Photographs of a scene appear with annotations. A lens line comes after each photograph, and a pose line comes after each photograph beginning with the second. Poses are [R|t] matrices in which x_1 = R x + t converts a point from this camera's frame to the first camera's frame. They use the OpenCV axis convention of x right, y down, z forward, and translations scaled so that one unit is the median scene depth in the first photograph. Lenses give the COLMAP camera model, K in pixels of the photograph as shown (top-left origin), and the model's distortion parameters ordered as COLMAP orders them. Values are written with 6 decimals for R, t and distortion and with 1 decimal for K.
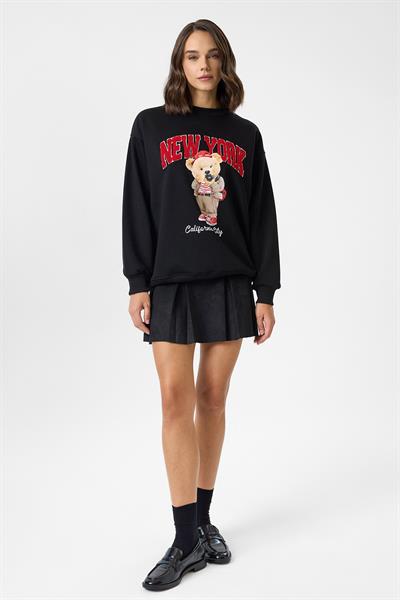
lens RADIAL K [[917.8, 0, 200.0], [0, 917.8, 300.0], [0, 0, 1]] dist [-0.784569, -0.006793]
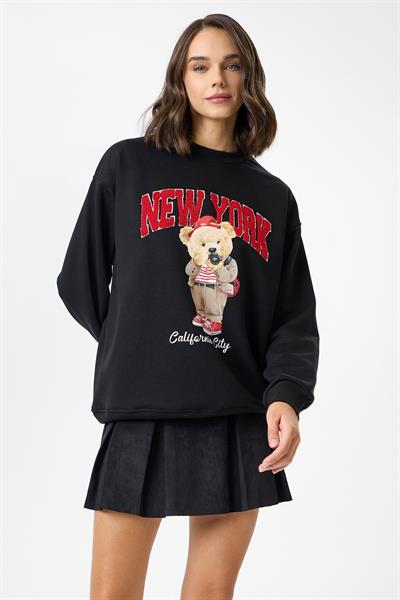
lens RADIAL K [[968.2, 0, 200.0], [0, 968.2, 300.0], [0, 0, 1]] dist [0.176263, 0.012557]
pose [[0.997411, 0.069247, 0.019407, -0.011267], [-0.066558, 0.991069, -0.115550, -0.025521], [-0.027235, 0.113959, 0.993112, 0.312093]]
